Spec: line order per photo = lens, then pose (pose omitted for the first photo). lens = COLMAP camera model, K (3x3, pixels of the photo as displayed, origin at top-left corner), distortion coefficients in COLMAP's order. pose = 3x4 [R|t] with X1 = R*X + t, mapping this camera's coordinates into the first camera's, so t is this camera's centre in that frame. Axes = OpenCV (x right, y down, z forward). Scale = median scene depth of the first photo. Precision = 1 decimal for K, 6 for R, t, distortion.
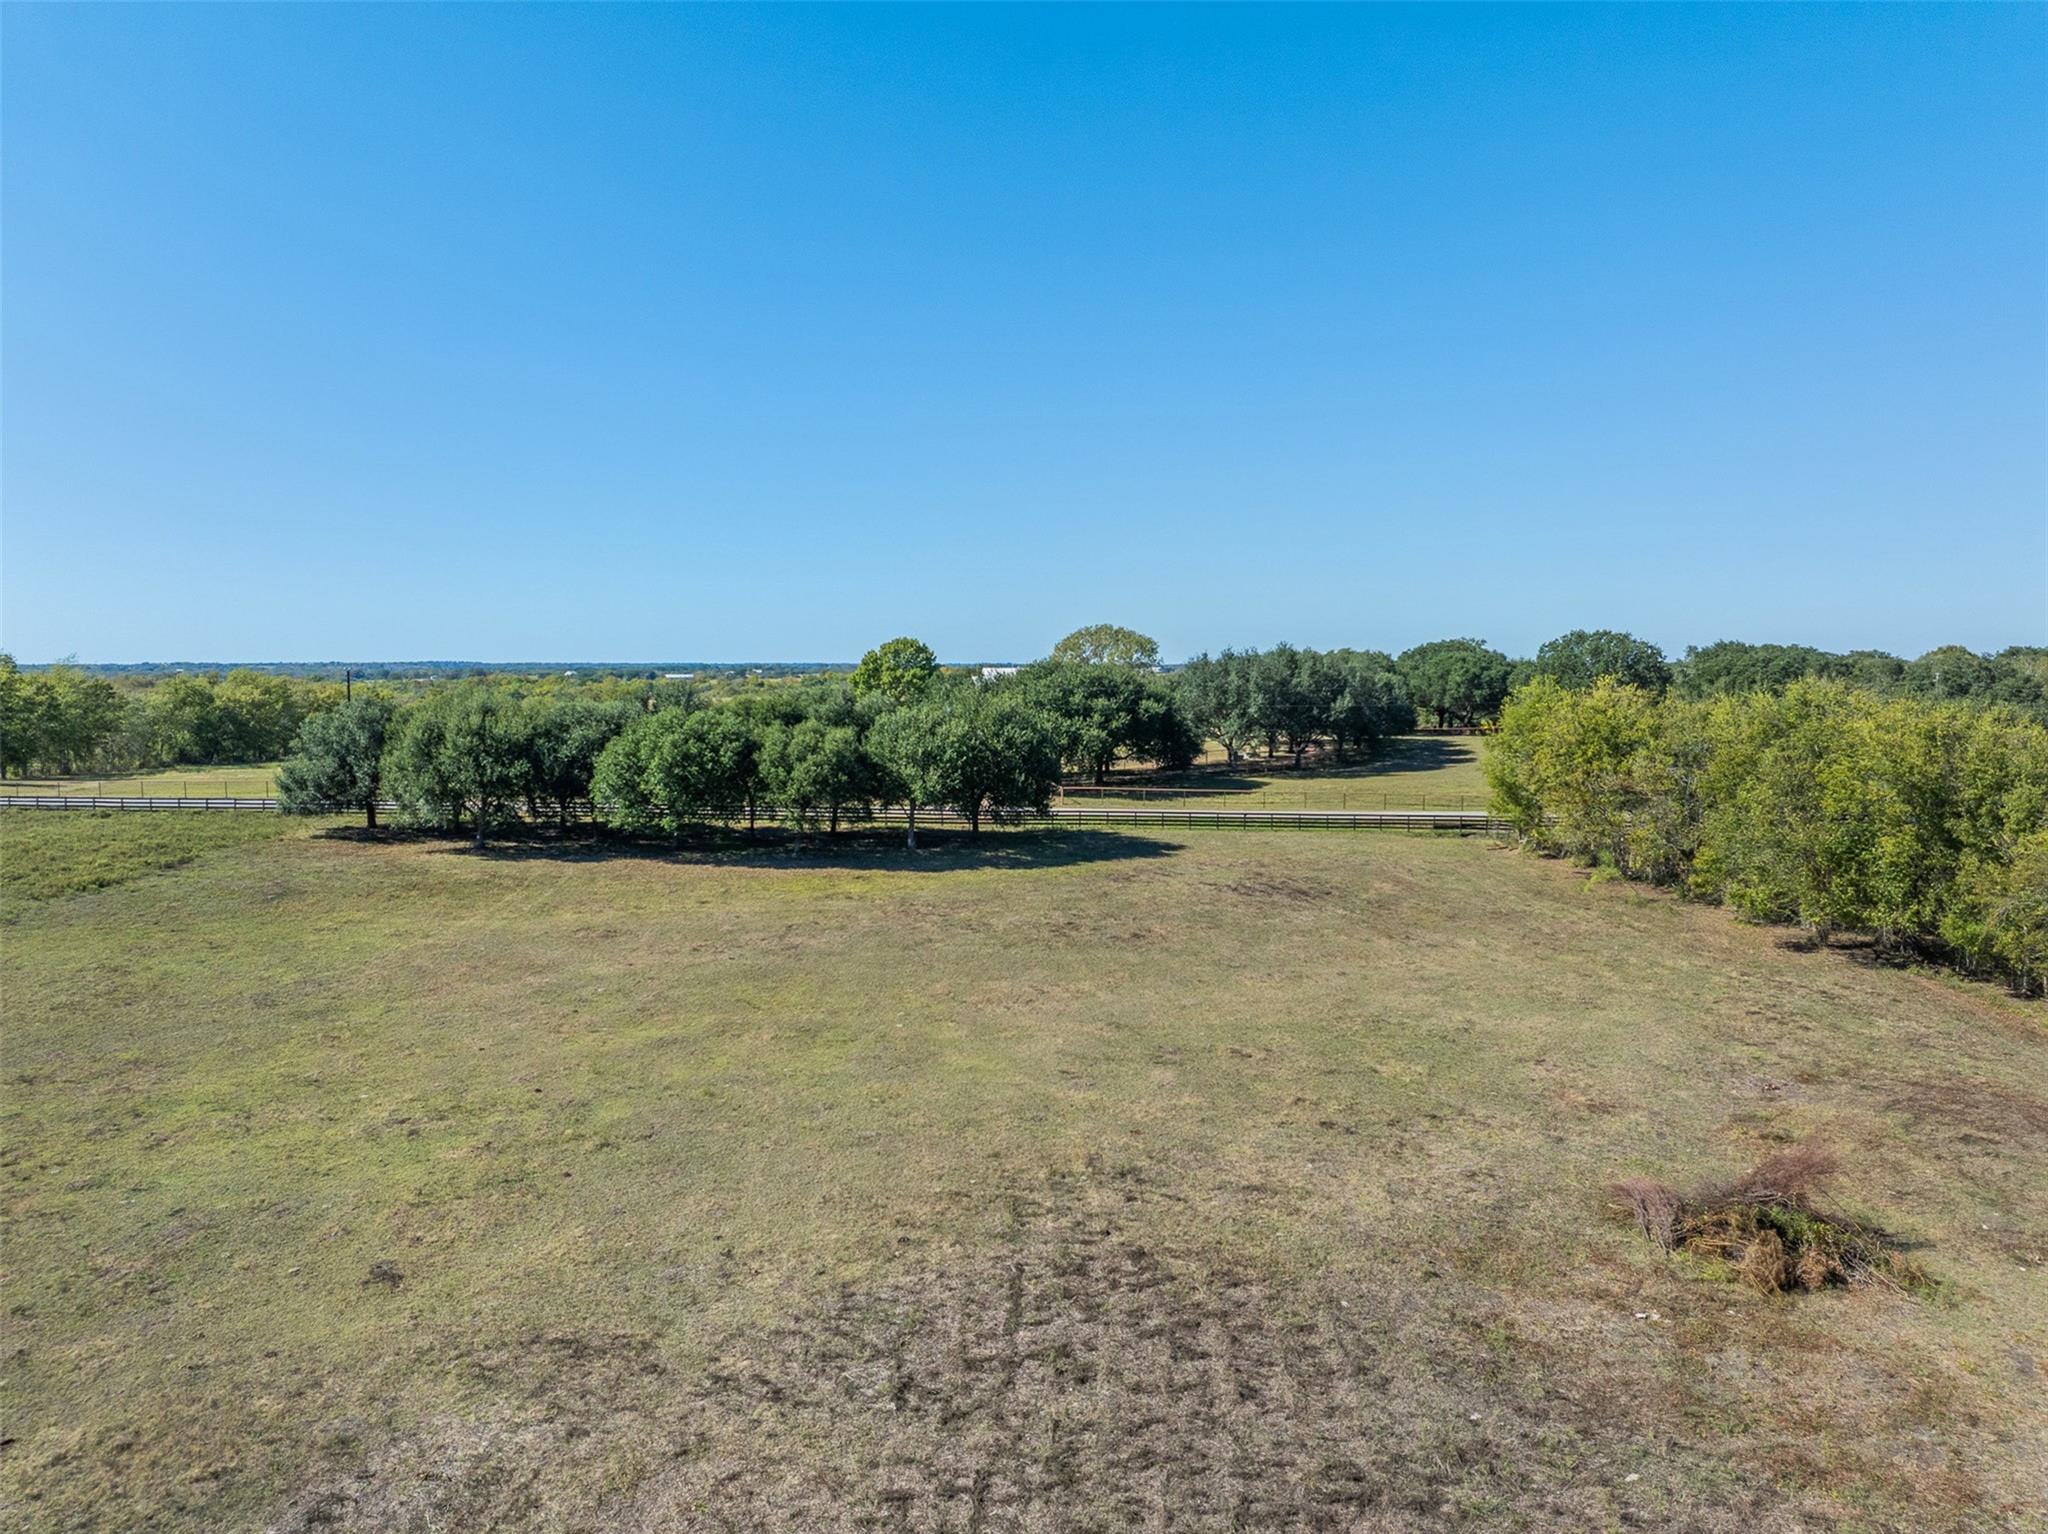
lens RADIAL K [[1413.9, 0, 1018.7], [0, 1413.9, 735.3], [0, 0, 1]] dist [-0.038191, -0.000800]
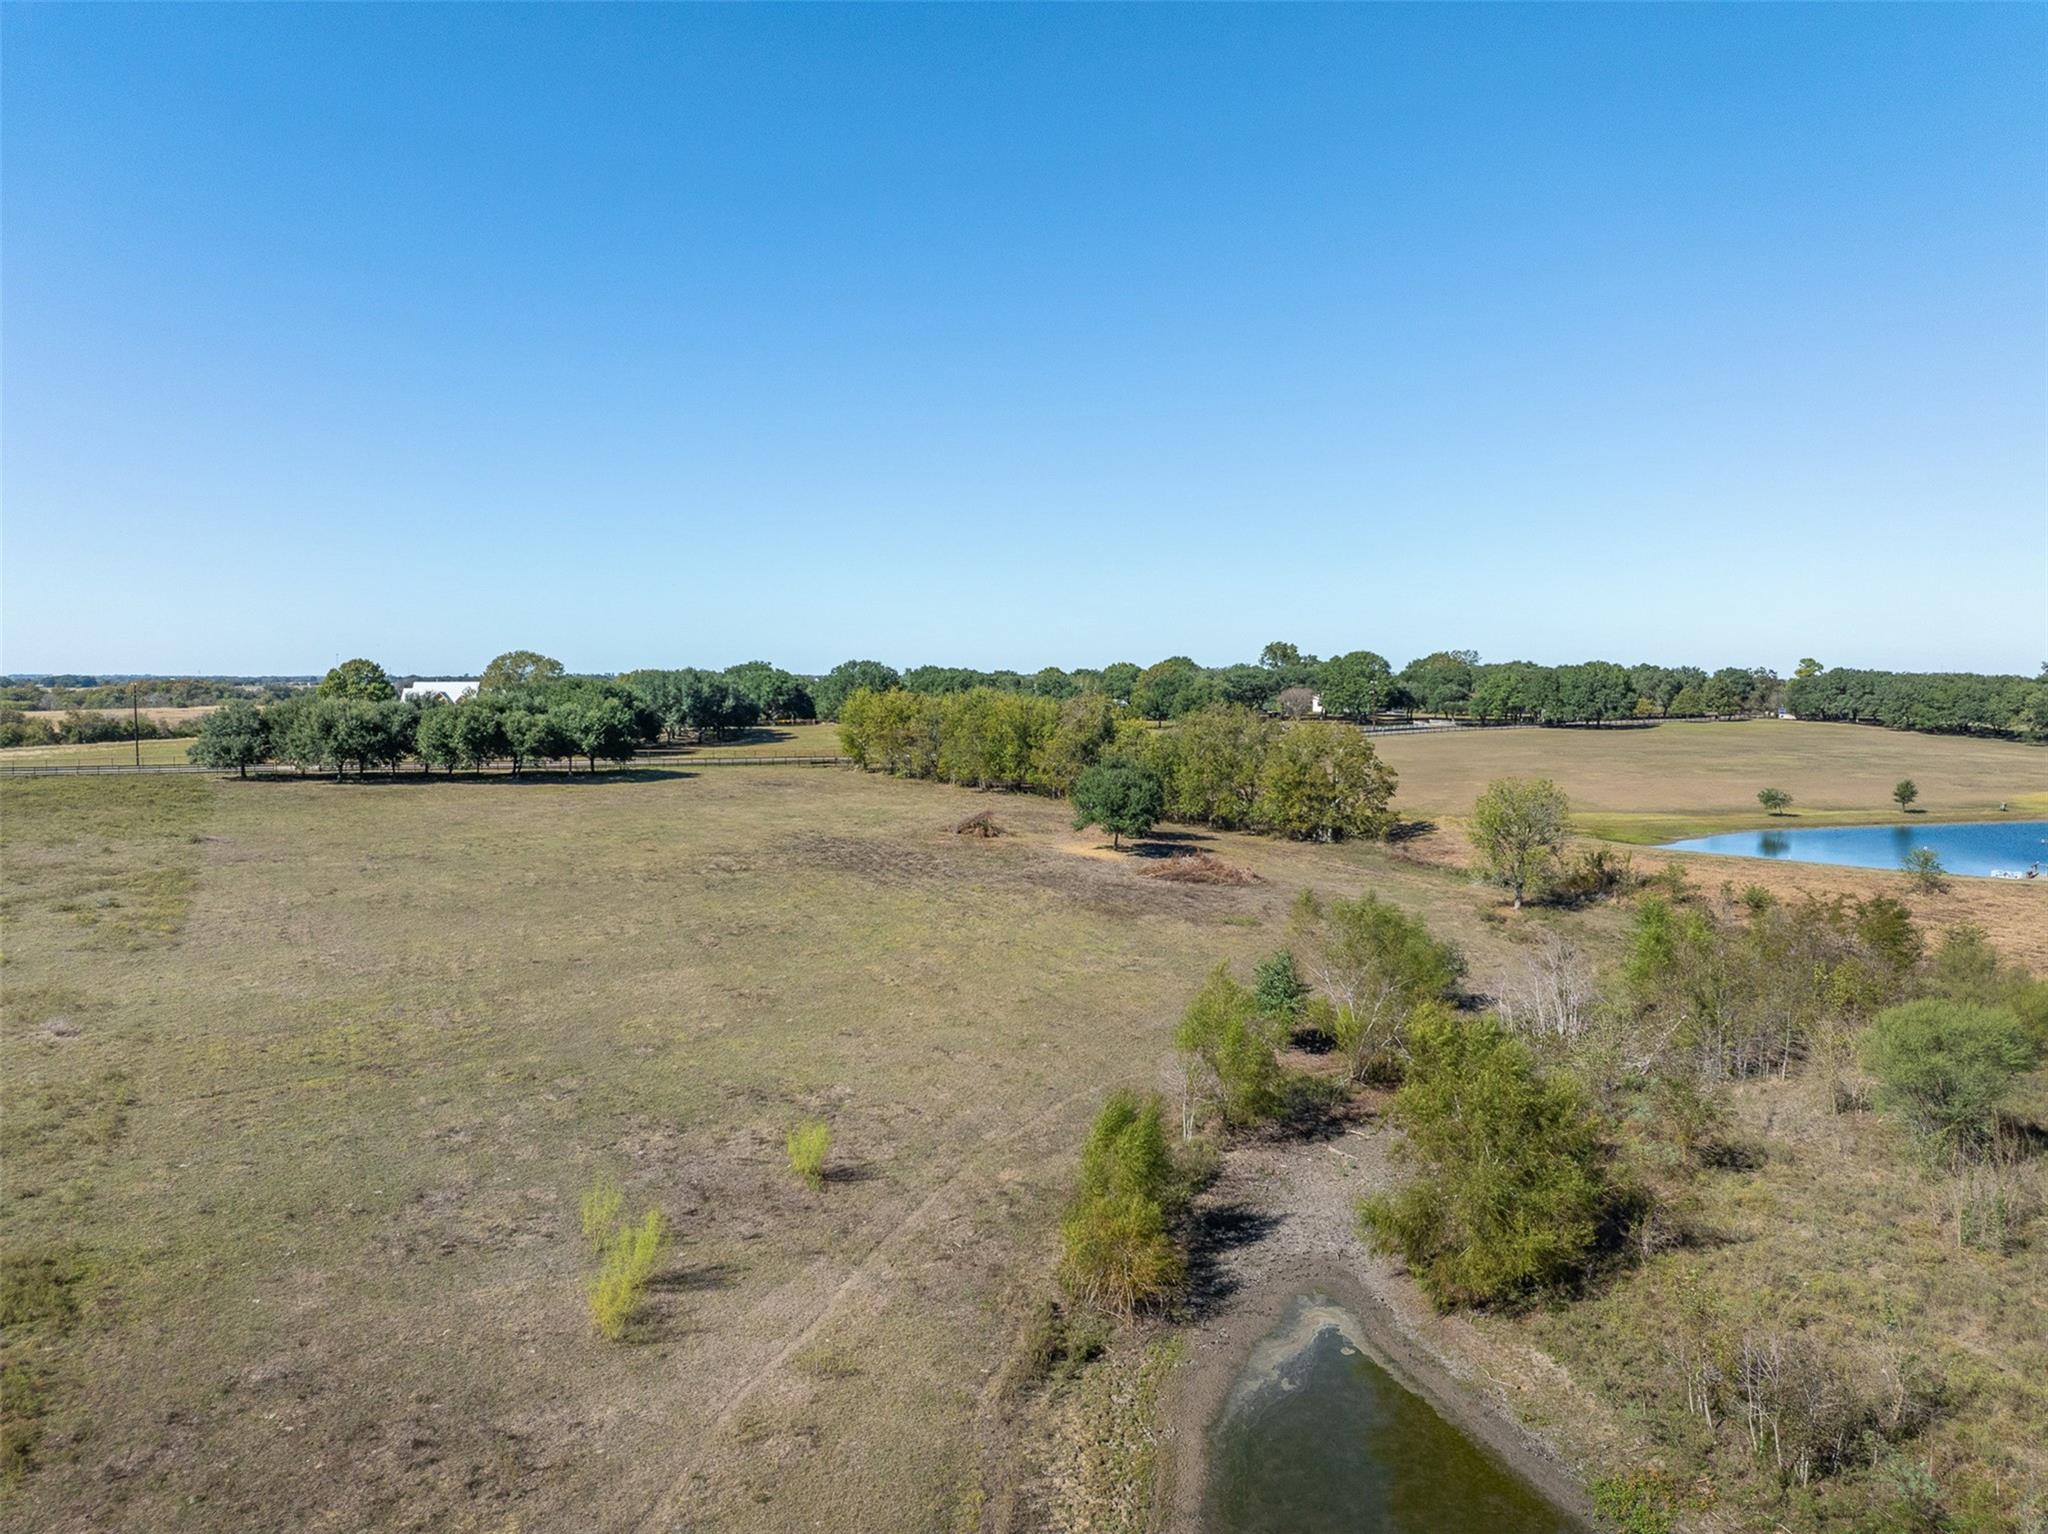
lens RADIAL K [[1413.9, 0, 1018.7], [0, 1413.9, 735.3], [0, 0, 1]] dist [-0.038191, -0.000800]
pose [[0.850274, -0.019462, 0.525980, -0.569146], [0.024031, 0.999709, -0.001857, 0.042051], [-0.525791, 0.014219, 0.850495, -0.954079]]
